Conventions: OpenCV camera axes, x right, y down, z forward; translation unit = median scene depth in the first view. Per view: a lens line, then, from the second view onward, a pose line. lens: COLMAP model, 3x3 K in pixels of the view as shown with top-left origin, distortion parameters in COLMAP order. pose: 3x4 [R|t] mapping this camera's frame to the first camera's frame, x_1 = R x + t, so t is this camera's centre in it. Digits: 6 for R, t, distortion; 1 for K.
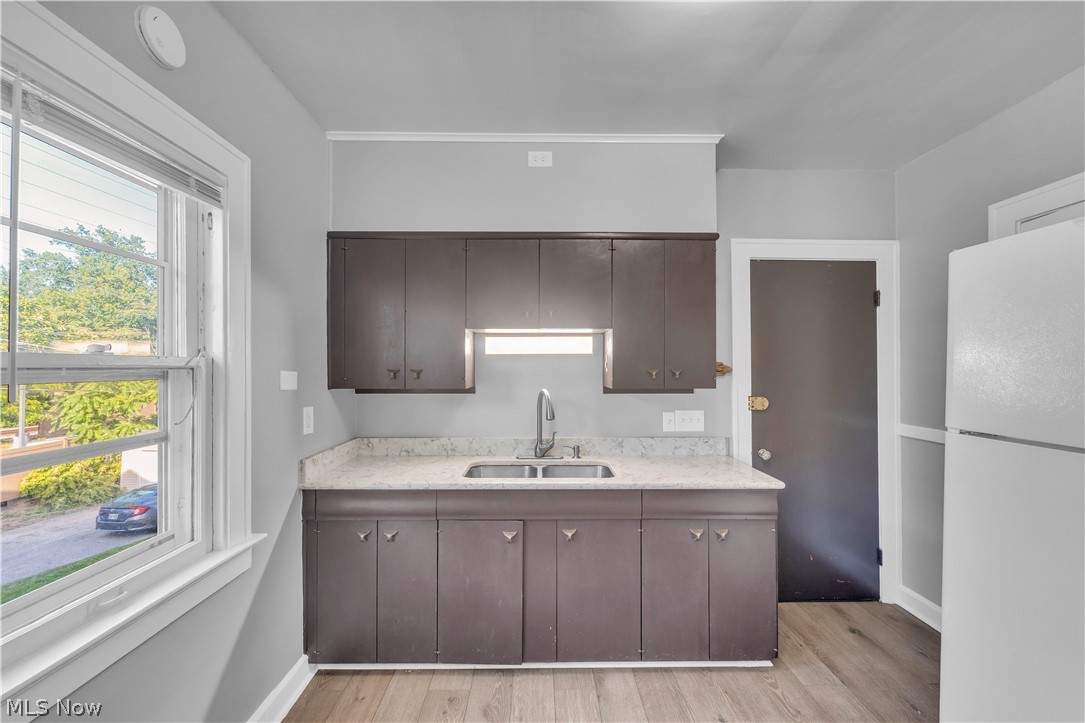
lens RADIAL K [[441.3, 0, 543.7], [0, 441.3, 363.7], [0, 0, 1]] dist [-0.006719, 0.000533]
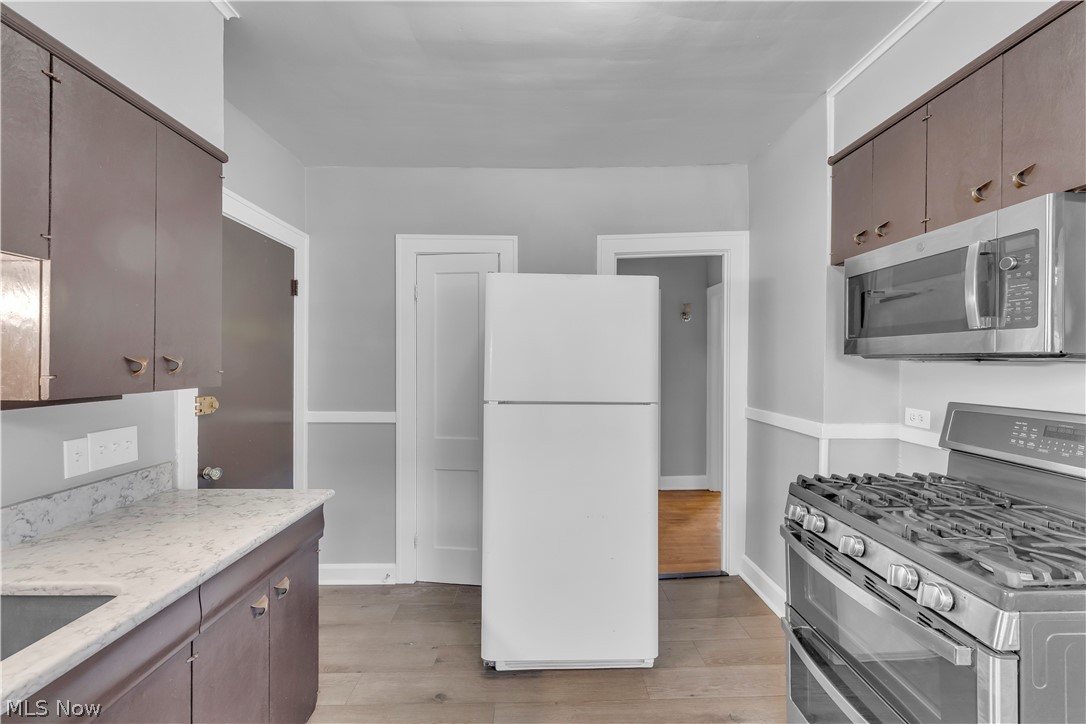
lens RADIAL K [[441.7, 0, 550.7], [0, 441.7, 363.7], [0, 0, 1]] dist [-0.006719, 0.000533]
pose [[-0.013632, -0.004459, 0.999897, -0.243597], [-0.011442, 0.999925, 0.004303, 0.012155], [-0.999842, -0.011382, -0.013682, 0.445386]]
